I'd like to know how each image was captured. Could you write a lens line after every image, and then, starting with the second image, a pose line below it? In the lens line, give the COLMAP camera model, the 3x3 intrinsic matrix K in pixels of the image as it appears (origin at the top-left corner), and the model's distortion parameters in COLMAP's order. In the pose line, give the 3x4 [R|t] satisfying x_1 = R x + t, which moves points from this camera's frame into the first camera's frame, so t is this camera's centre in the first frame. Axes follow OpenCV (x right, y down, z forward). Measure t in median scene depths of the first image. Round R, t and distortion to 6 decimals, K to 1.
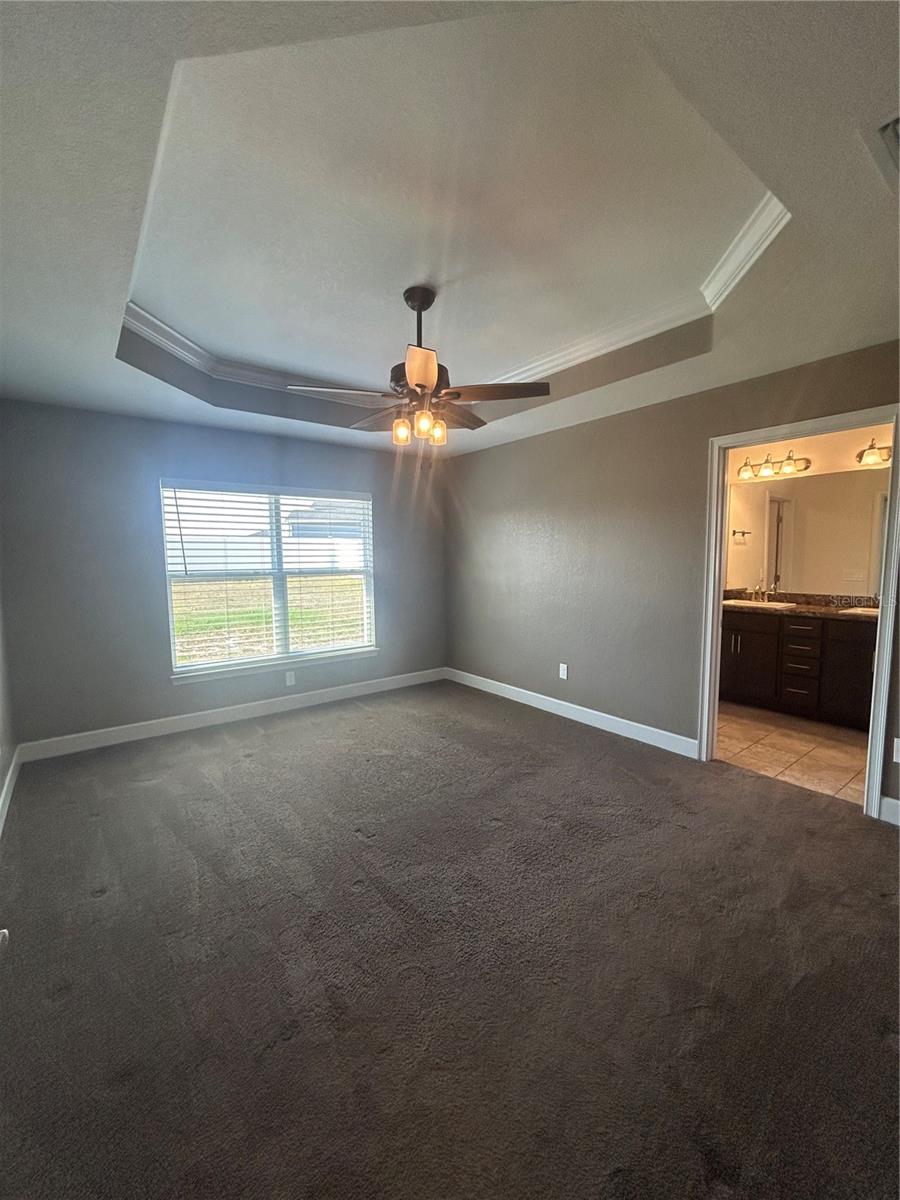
lens RADIAL K [[486.7, 0, 455.8], [0, 486.7, 602.2], [0, 0, 1]] dist [0.000150, 0.000031]
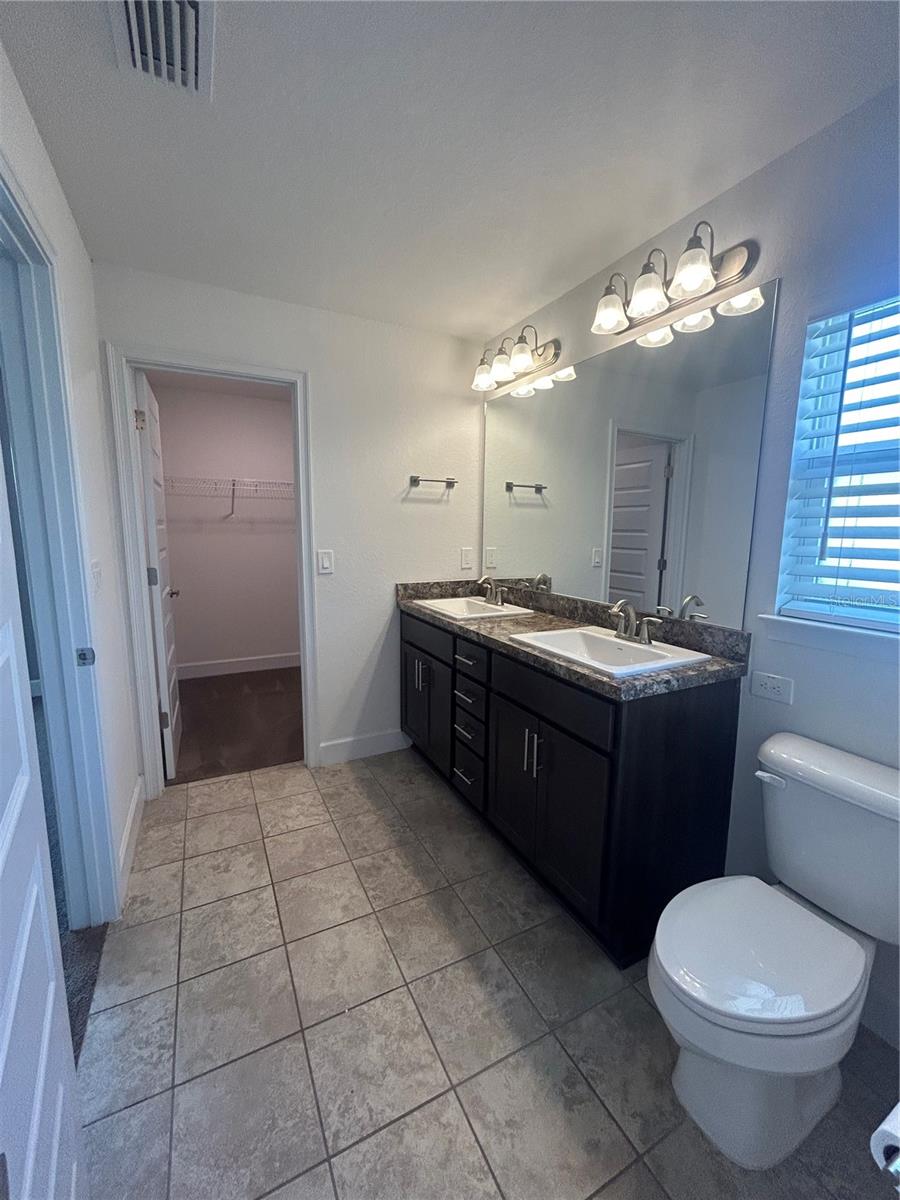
lens RADIAL K [[486.7, 0, 449.6], [0, 486.7, 598.8], [0, 0, 1]] dist [0.000150, 0.000031]
pose [[0.982385, 0.026388, -0.184995, 0.849404], [-0.020403, 0.999207, 0.034184, -0.029418], [0.185750, -0.029807, 0.982145, 0.523198]]
